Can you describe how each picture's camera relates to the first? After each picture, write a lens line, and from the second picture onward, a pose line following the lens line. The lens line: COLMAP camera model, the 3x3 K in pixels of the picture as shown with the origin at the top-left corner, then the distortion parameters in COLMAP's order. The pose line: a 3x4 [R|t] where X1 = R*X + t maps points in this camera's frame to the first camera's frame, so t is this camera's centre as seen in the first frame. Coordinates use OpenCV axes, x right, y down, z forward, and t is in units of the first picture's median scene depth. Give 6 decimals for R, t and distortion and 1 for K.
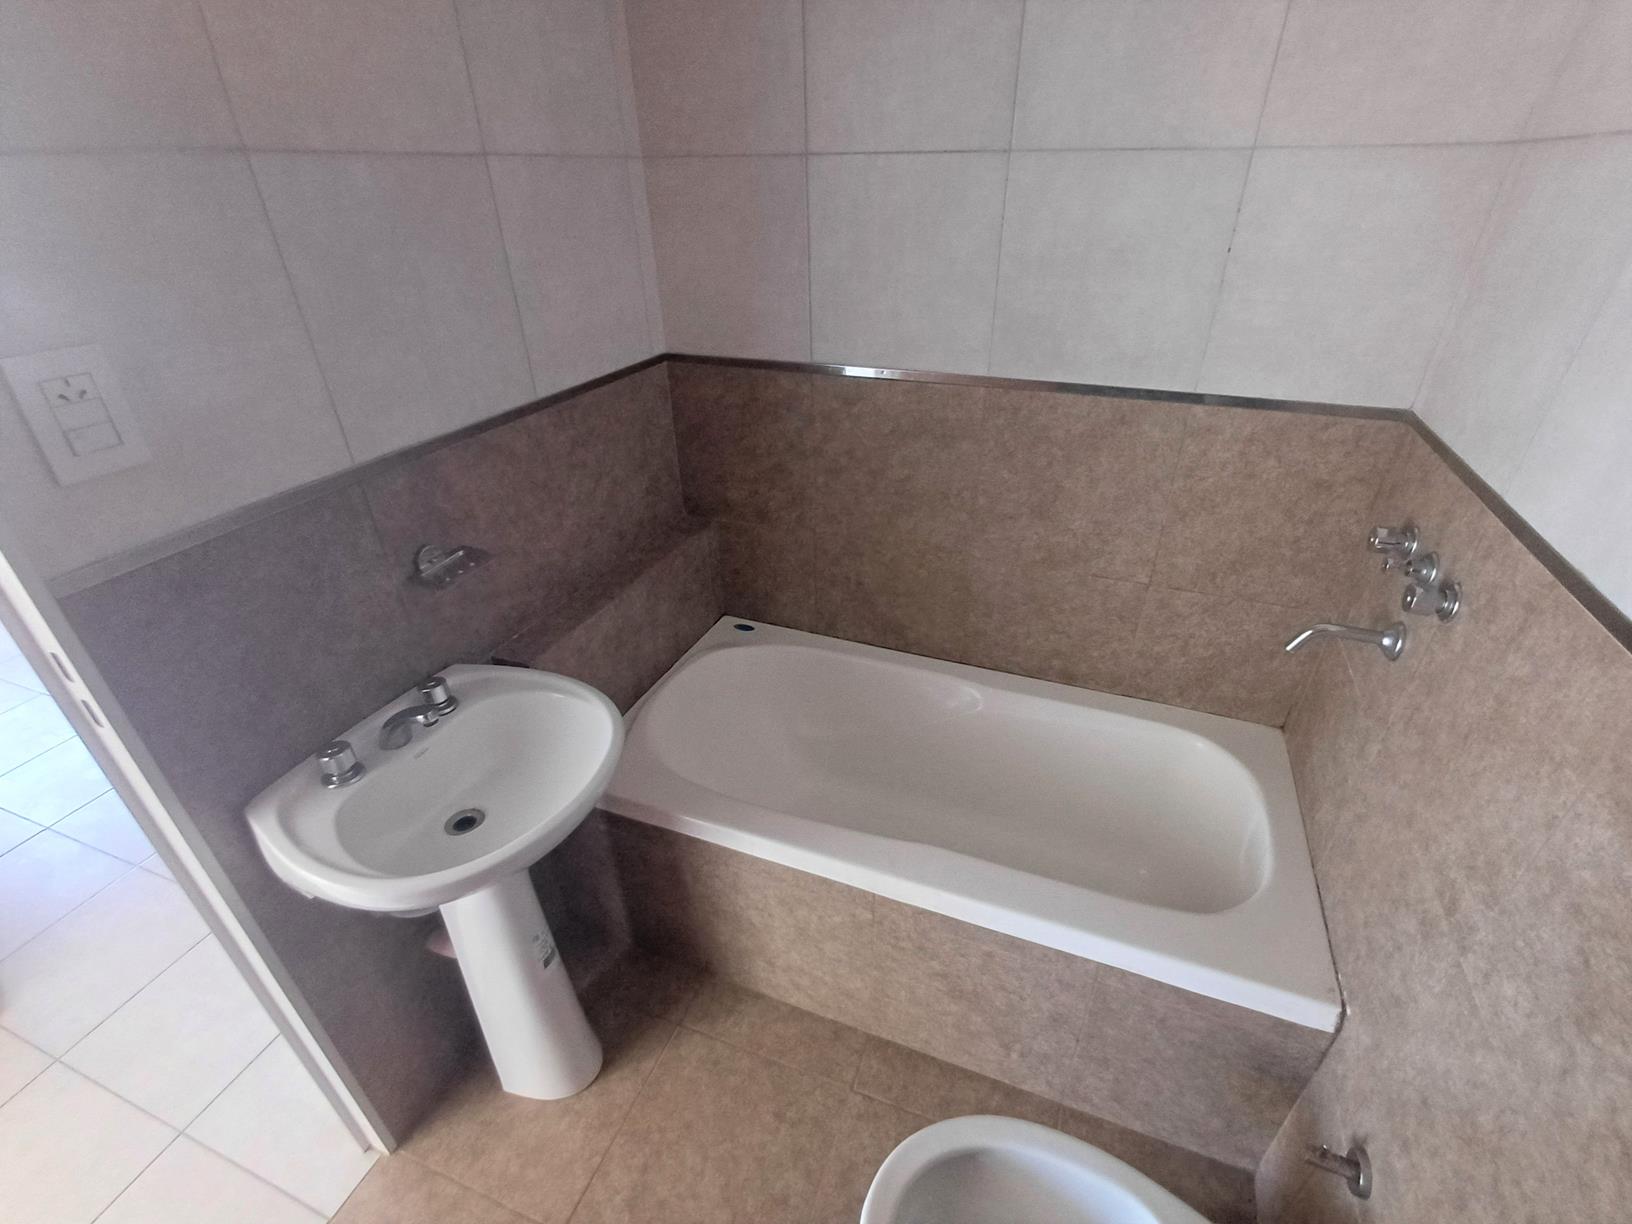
lens RADIAL K [[742.3, 0, 831.5], [0, 742.3, 616.1], [0, 0, 1]] dist [-0.002331, -0.001182]
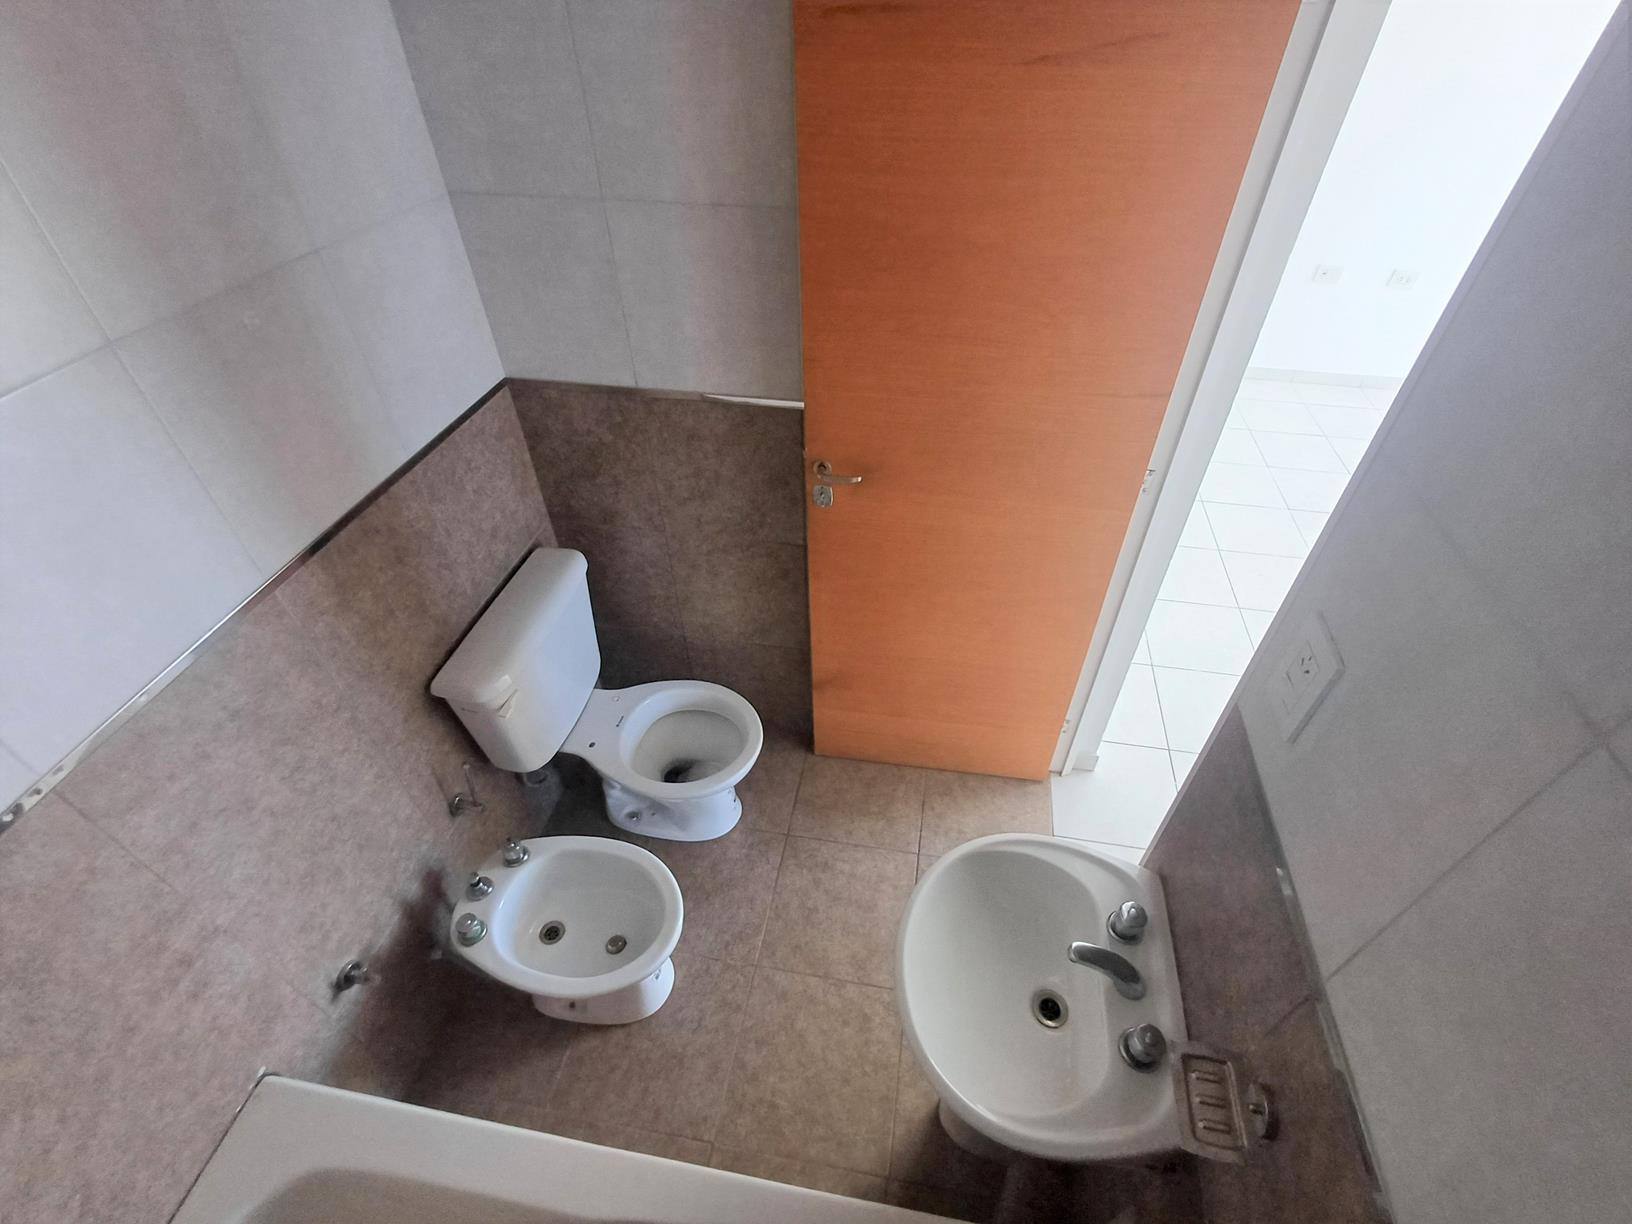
lens RADIAL K [[742.3, 0, 843.7], [0, 742.3, 619.6], [0, 0, 1]] dist [-0.002331, -0.001182]
pose [[-0.979777, 0.125712, -0.155674, -0.100675], [-0.113762, 0.290058, 0.950224, -0.739992], [0.164609, 0.948717, -0.269890, 0.637582]]
